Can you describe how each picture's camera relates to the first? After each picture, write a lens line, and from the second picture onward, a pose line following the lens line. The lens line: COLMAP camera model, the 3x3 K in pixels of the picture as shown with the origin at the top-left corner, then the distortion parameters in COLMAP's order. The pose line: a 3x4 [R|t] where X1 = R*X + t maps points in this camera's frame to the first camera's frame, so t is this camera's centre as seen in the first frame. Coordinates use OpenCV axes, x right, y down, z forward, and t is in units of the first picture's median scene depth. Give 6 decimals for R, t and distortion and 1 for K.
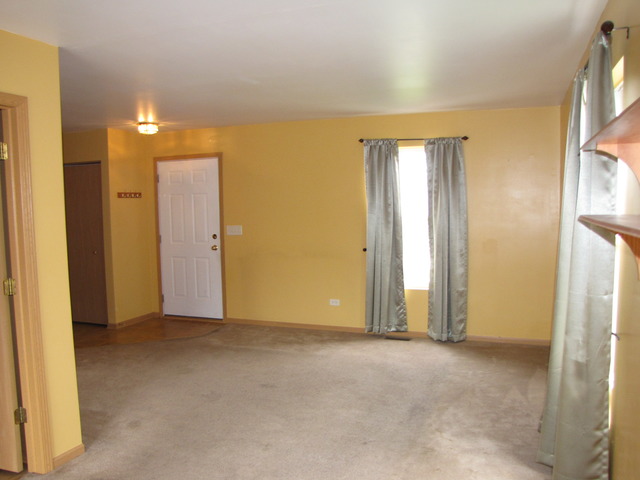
lens RADIAL K [[537.0, 0, 319.5], [0, 537.0, 240.3], [0, 0, 1]] dist [-0.157134, 0.111633]
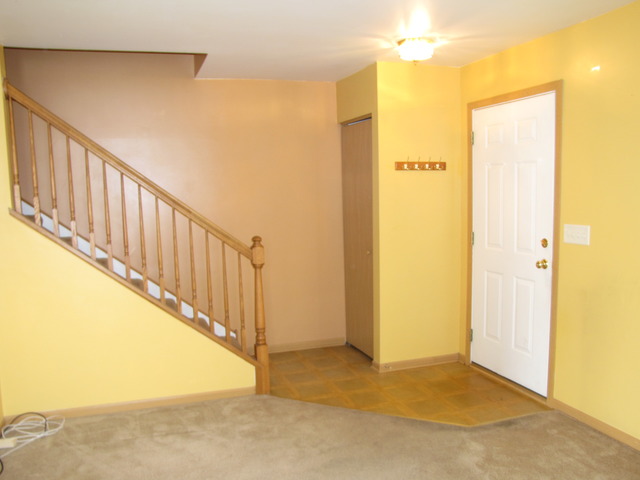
lens RADIAL K [[564.0, 0, 322.6], [0, 564.0, 245.6], [0, 0, 1]] dist [-0.097452, 0.007010]
pose [[0.634407, 0.085171, -0.768293, 0.088033], [-0.049268, 0.996346, 0.069770, -0.031979], [0.771428, -0.006410, 0.636285, 0.478104]]
